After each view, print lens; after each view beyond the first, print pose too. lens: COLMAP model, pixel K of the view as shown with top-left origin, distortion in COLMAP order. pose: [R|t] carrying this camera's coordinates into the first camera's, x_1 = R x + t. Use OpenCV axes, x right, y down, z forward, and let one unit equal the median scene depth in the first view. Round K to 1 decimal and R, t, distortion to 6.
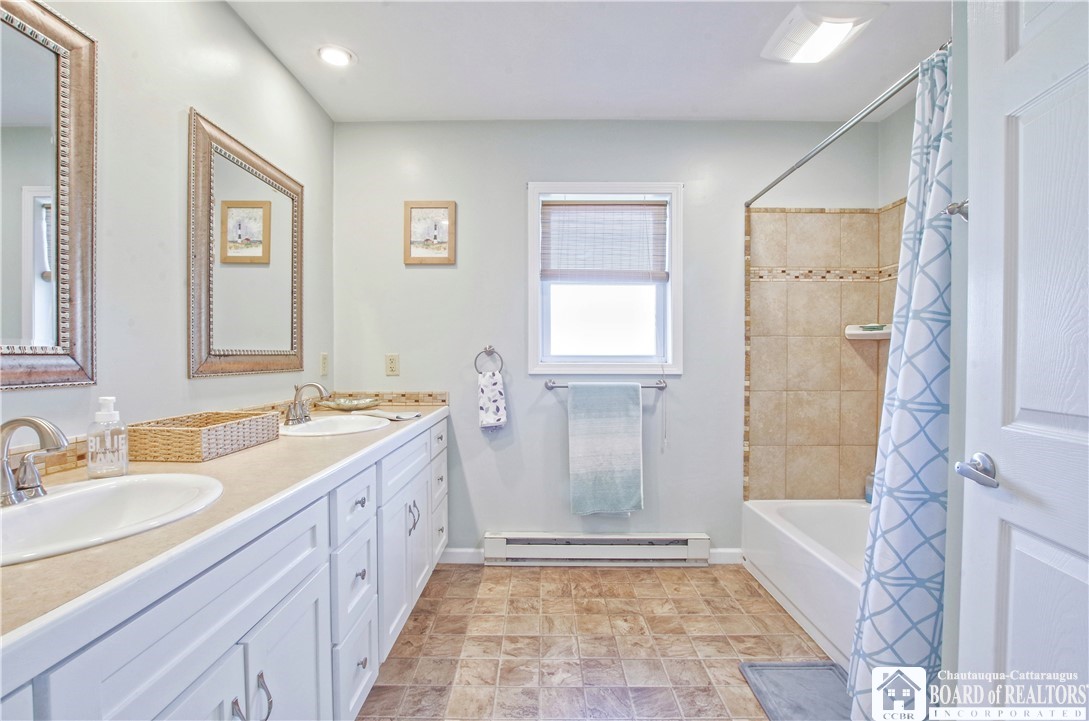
lens RADIAL K [[476.1, 0, 539.6], [0, 476.1, 362.7], [0, 0, 1]] dist [-0.031395, 0.003833]
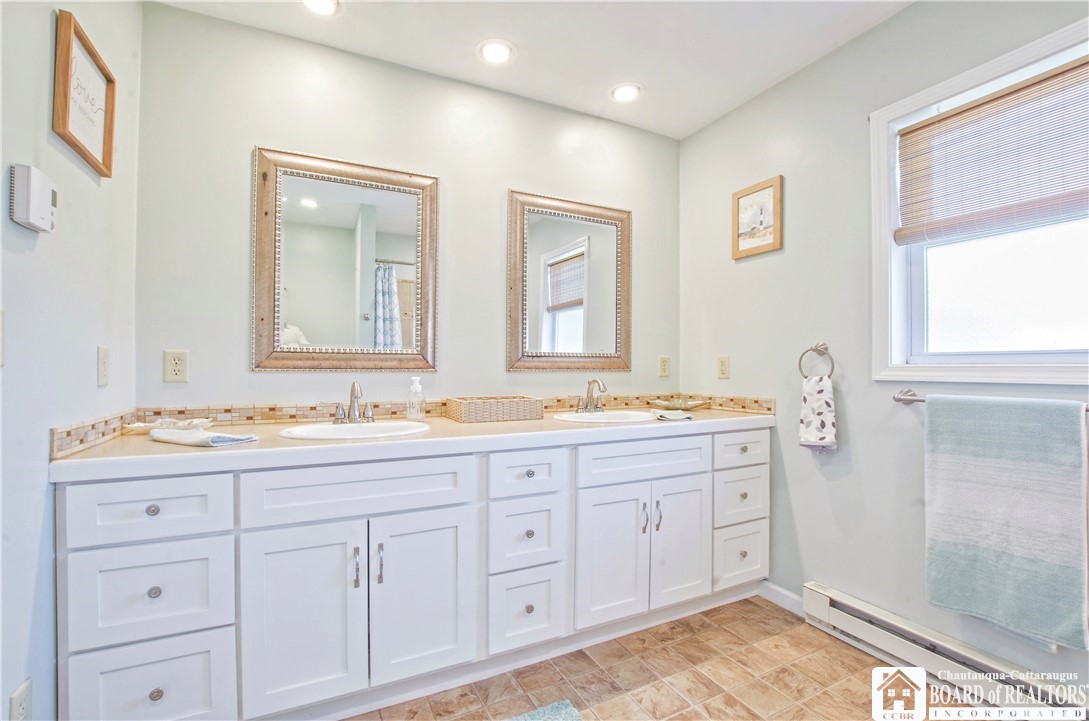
lens RADIAL K [[476.1, 0, 539.0], [0, 476.1, 361.5], [0, 0, 1]] dist [-0.031395, 0.003833]
pose [[0.456876, -0.009834, -0.889476, 0.379587], [-0.015647, 0.999695, -0.019090, 0.017211], [0.889393, 0.022640, 0.456583, 0.242445]]
